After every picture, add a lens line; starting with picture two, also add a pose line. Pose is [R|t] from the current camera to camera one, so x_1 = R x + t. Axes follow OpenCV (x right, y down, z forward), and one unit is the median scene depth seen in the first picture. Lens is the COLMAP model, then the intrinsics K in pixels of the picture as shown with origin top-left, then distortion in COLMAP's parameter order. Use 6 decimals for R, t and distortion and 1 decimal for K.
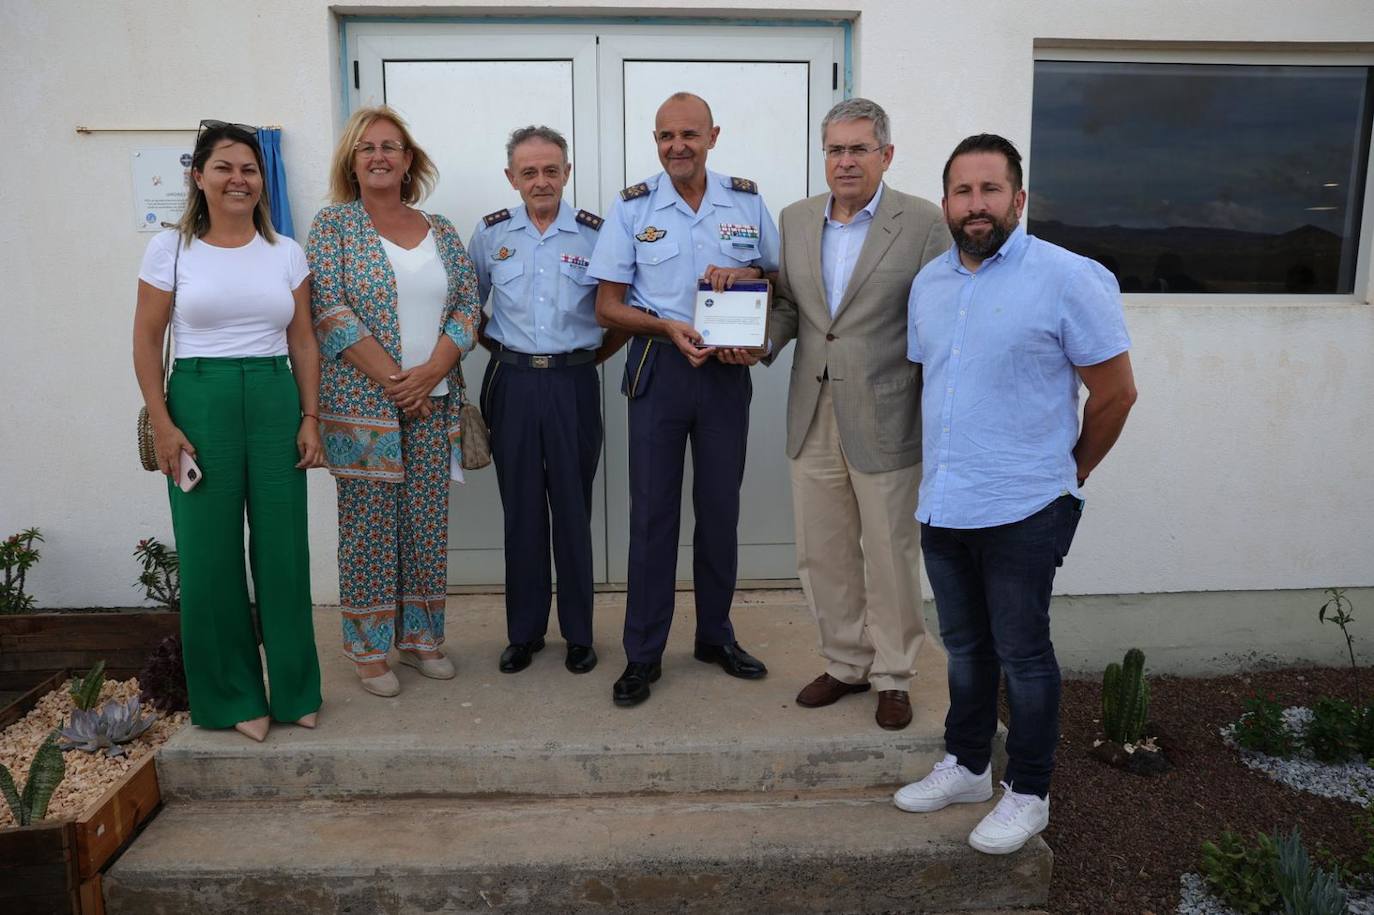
lens RADIAL K [[1006.3, 0, 687.0], [0, 1006.3, 457.5], [0, 0, 1]] dist [-0.093498, 0.090775]
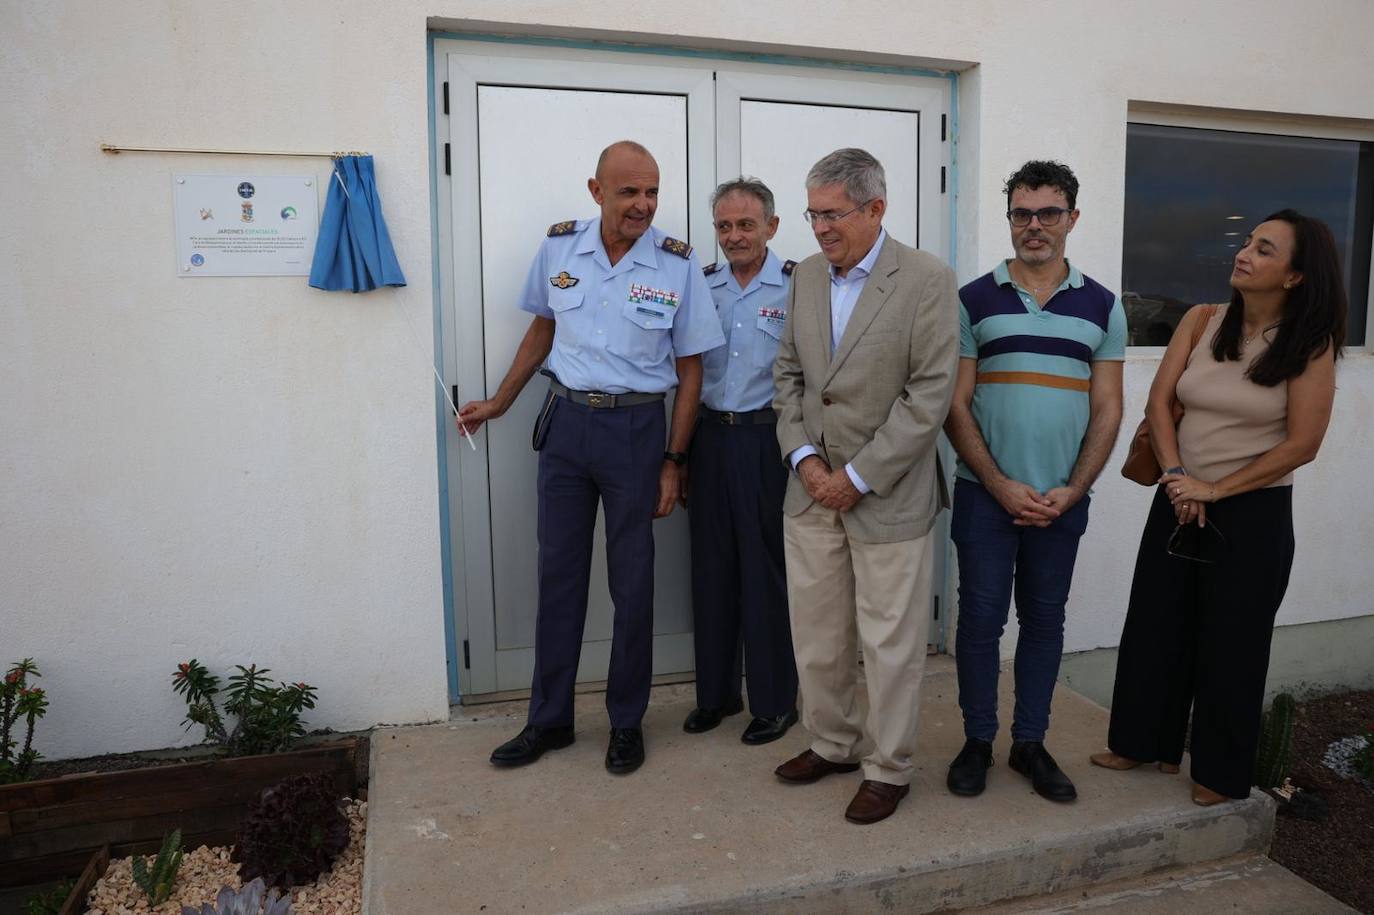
lens RADIAL K [[994.4, 0, 685.4], [0, 994.4, 450.6], [0, 0, 1]] dist [-0.113307, 0.109675]
pose [[0.972374, -0.030655, 0.231408, -0.446521], [0.043291, 0.997824, -0.049726, -0.040458], [-0.229380, 0.058370, 0.971585, 0.191836]]
